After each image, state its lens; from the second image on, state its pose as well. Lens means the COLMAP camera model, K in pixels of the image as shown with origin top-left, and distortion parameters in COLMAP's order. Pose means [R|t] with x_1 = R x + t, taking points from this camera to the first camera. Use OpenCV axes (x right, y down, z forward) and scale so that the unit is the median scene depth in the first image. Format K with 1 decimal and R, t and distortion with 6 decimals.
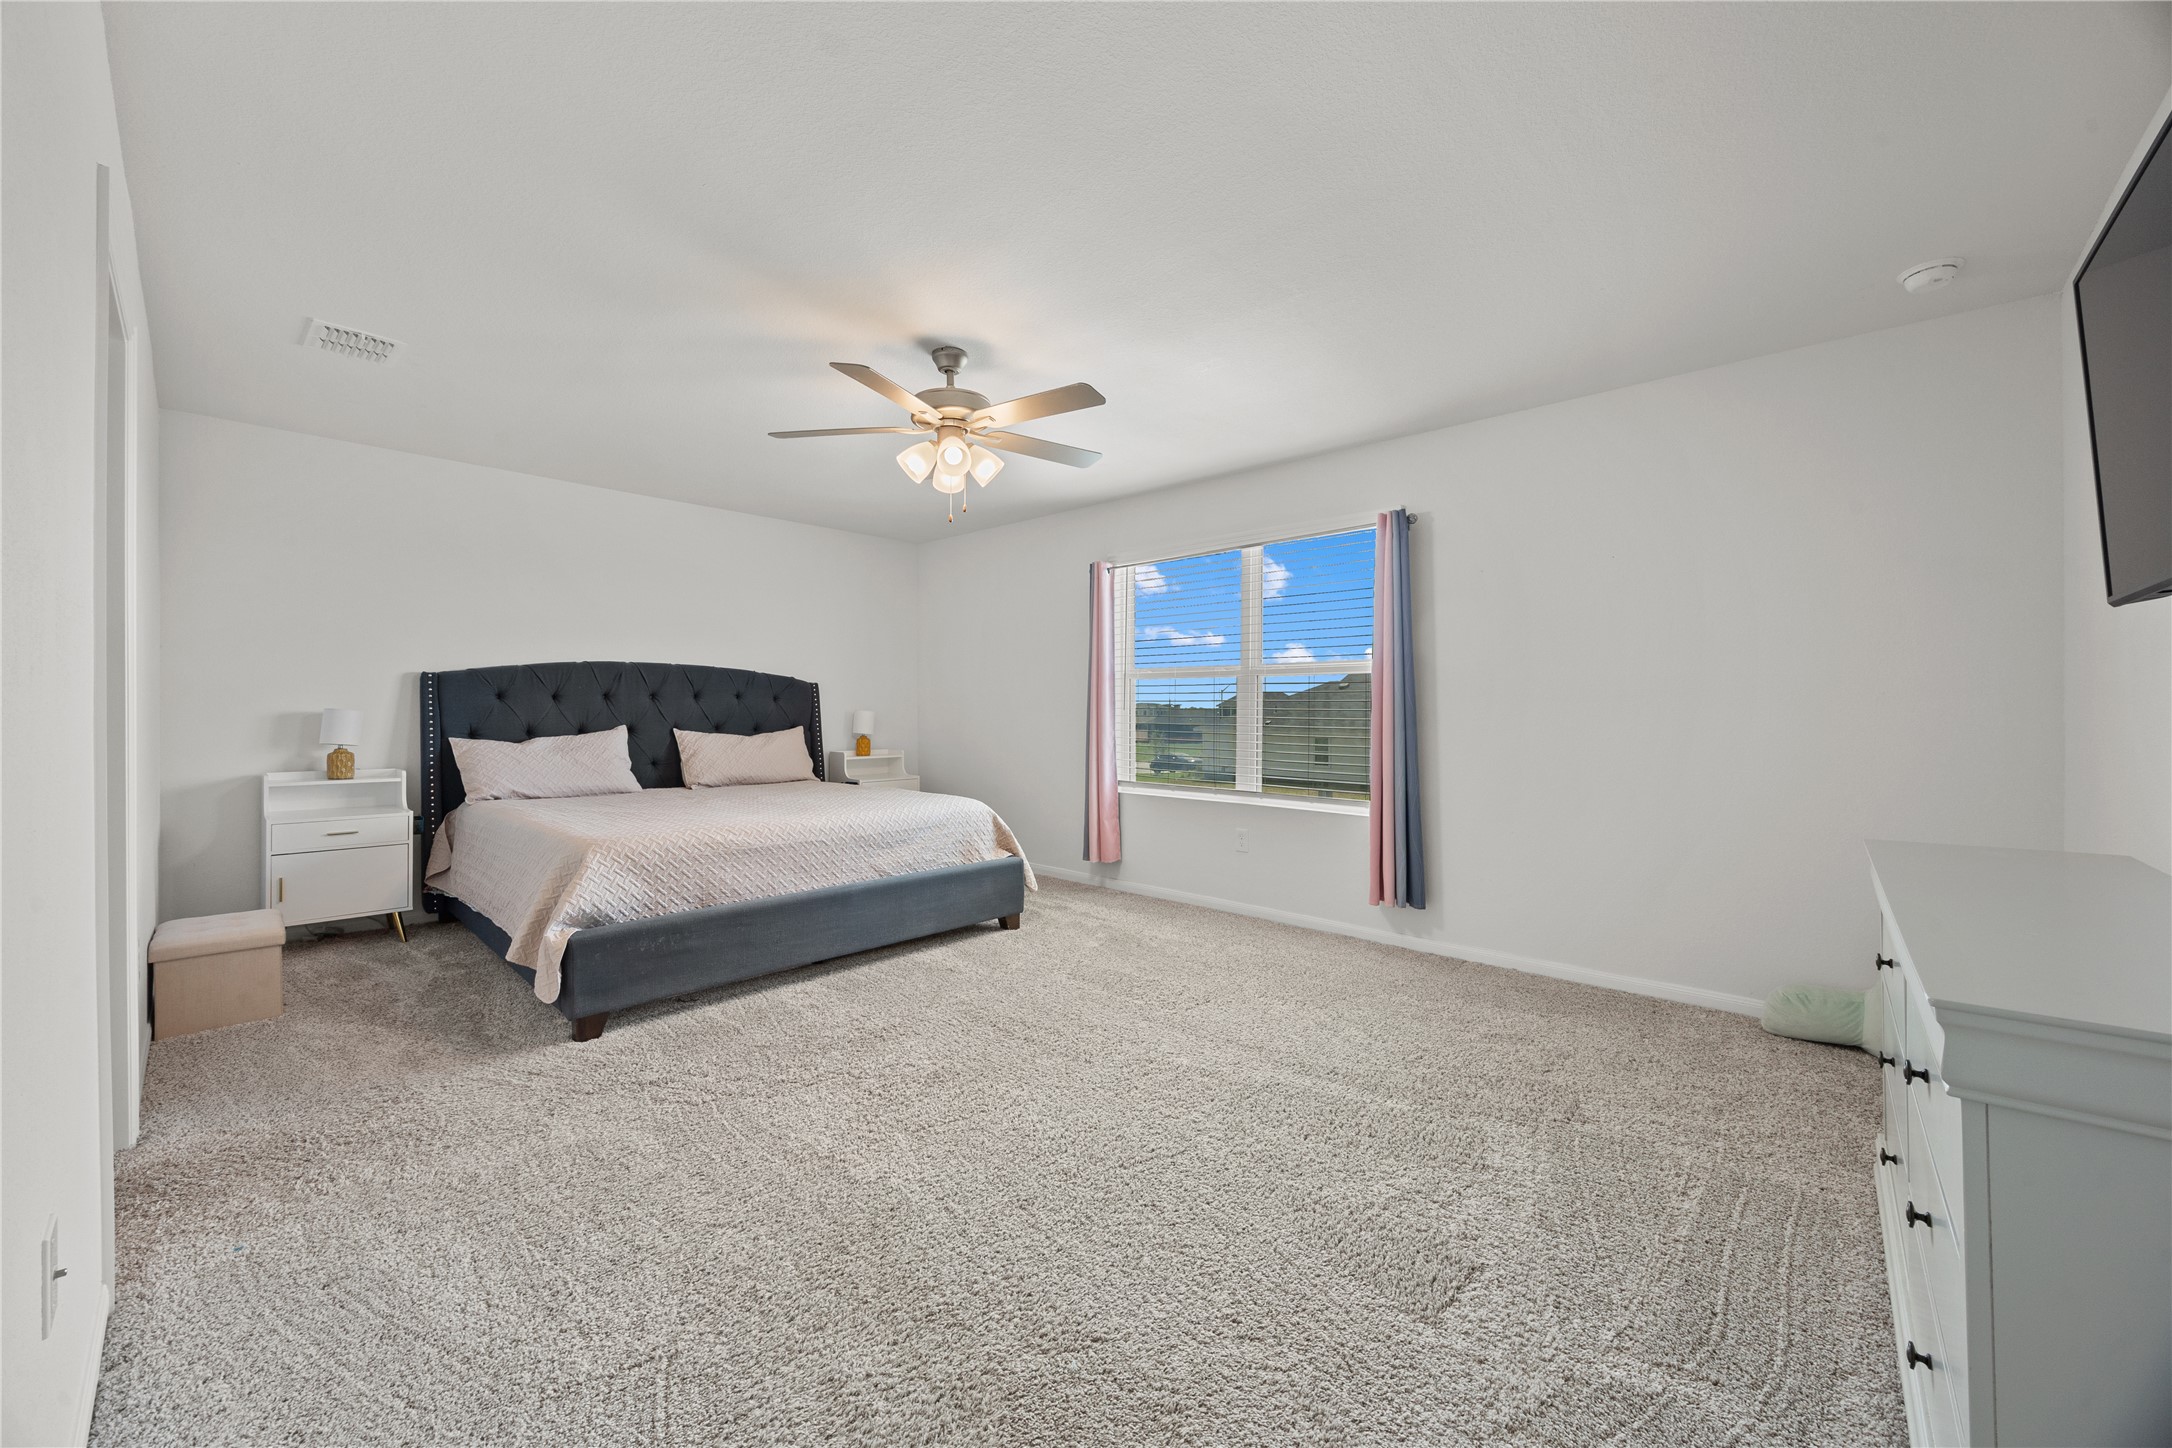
lens RADIAL K [[828.5, 0, 1076.4], [0, 828.5, 718.6], [0, 0, 1]] dist [-0.004094, 0.000439]
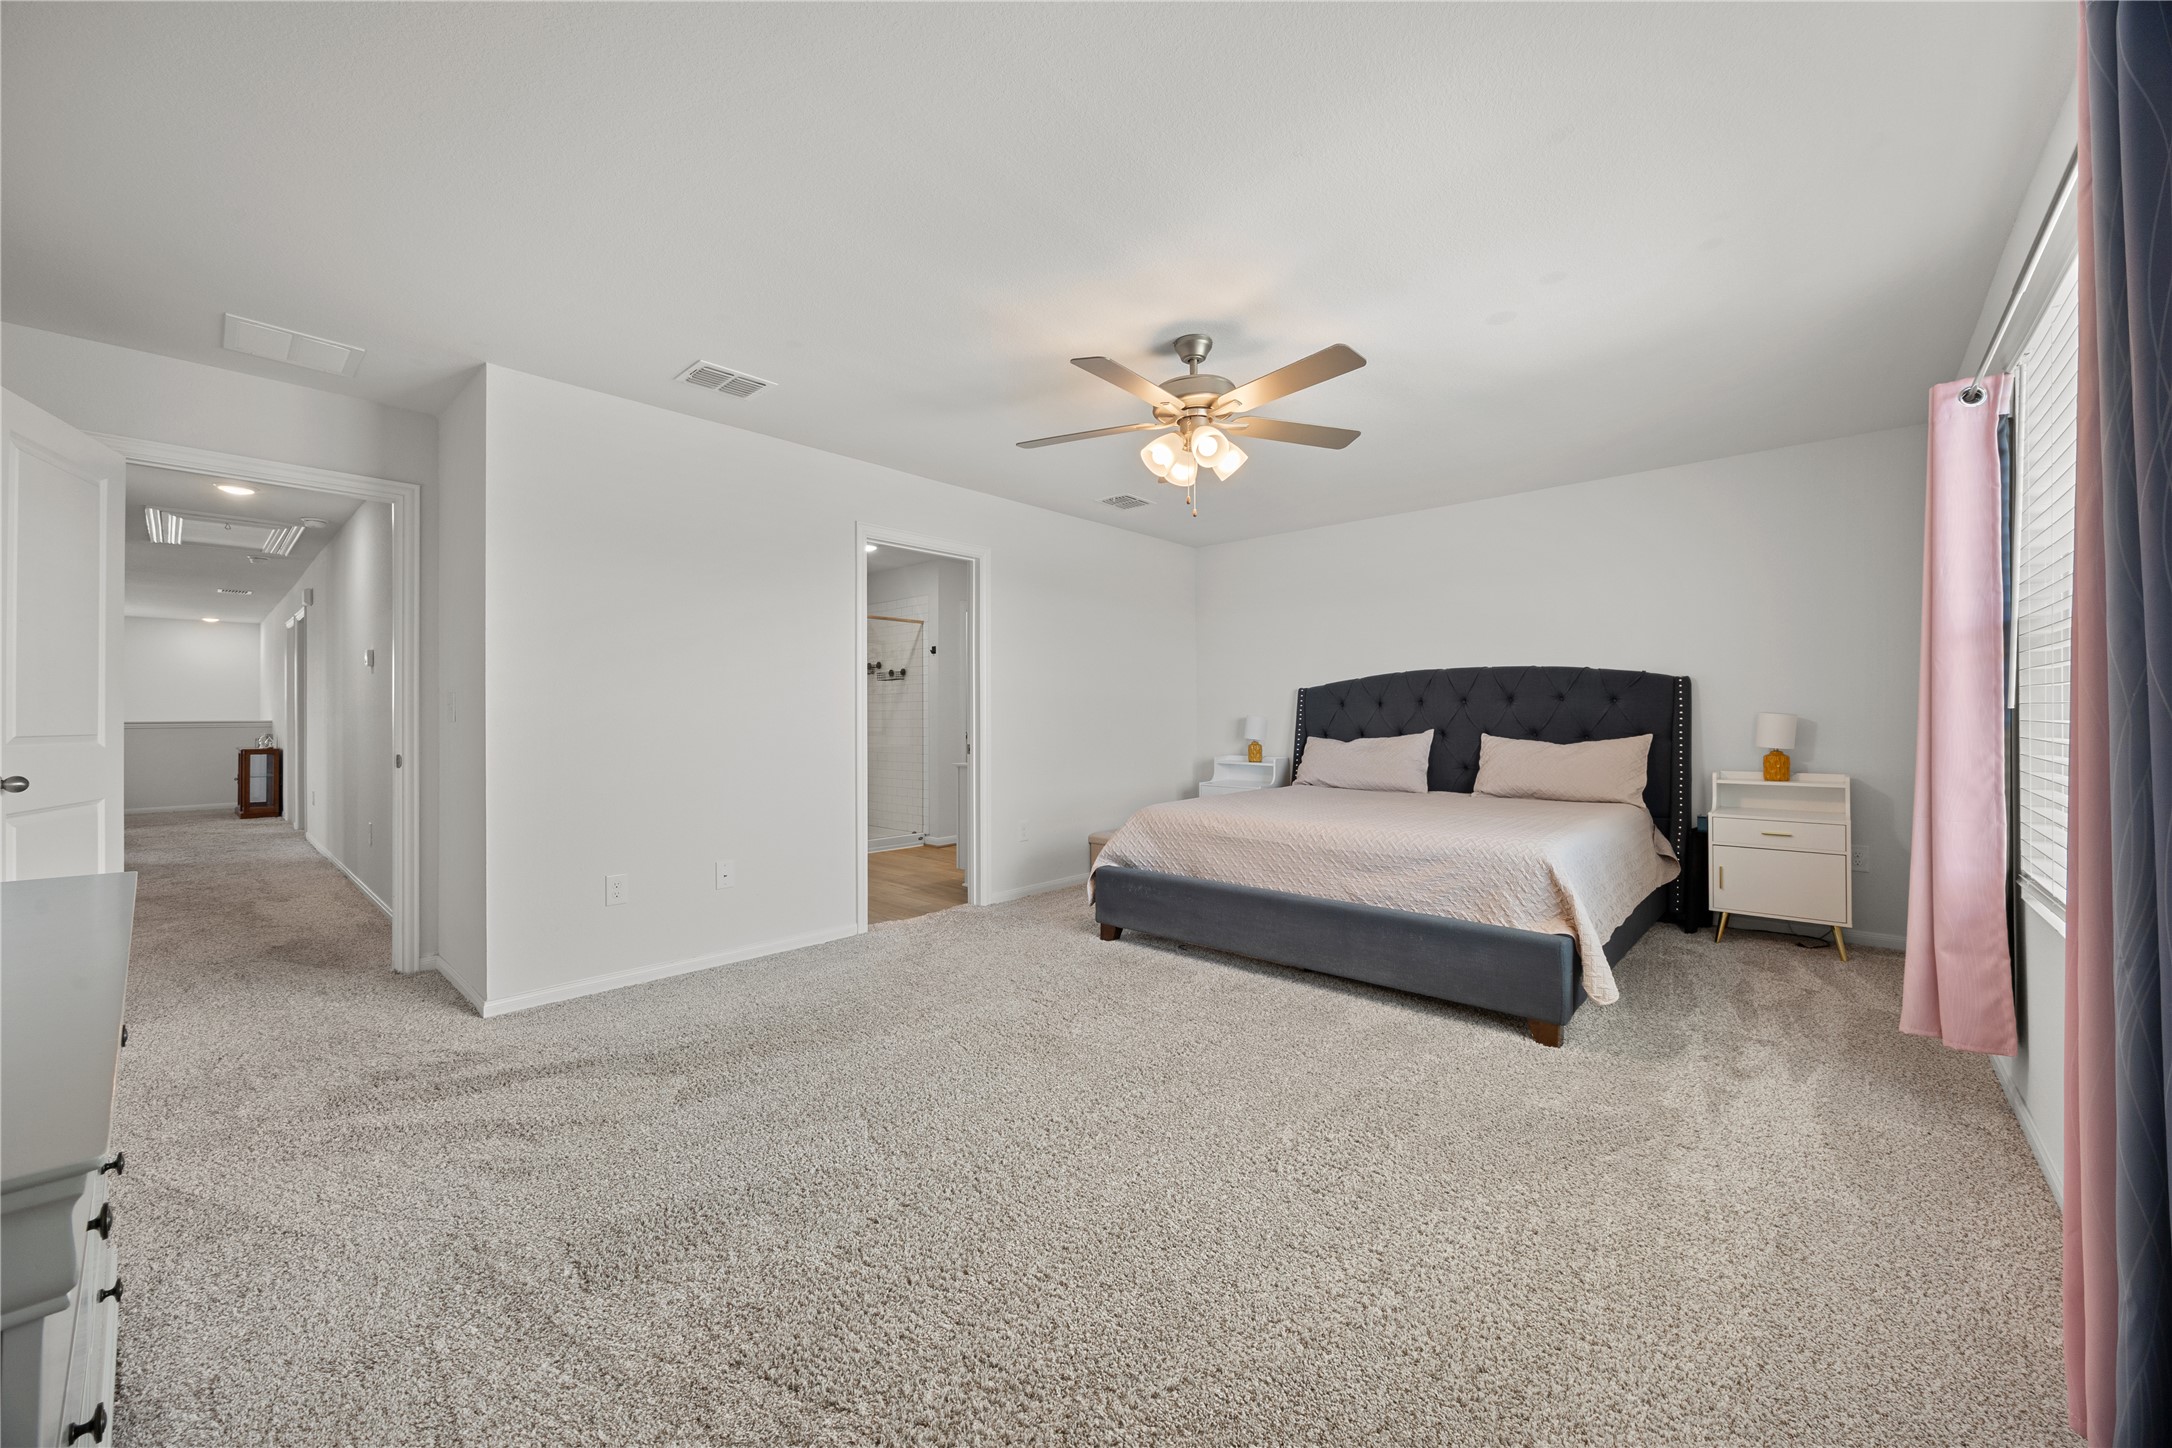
lens RADIAL K [[828.5, 0, 1077.9], [0, 828.5, 712.4], [0, 0, 1]] dist [-0.004094, 0.000439]
pose [[0.005405, -0.008959, -0.999945, 0.546111], [-0.004182, 0.999951, -0.008981, -0.002169], [0.999977, 0.004230, 0.005367, 0.579808]]
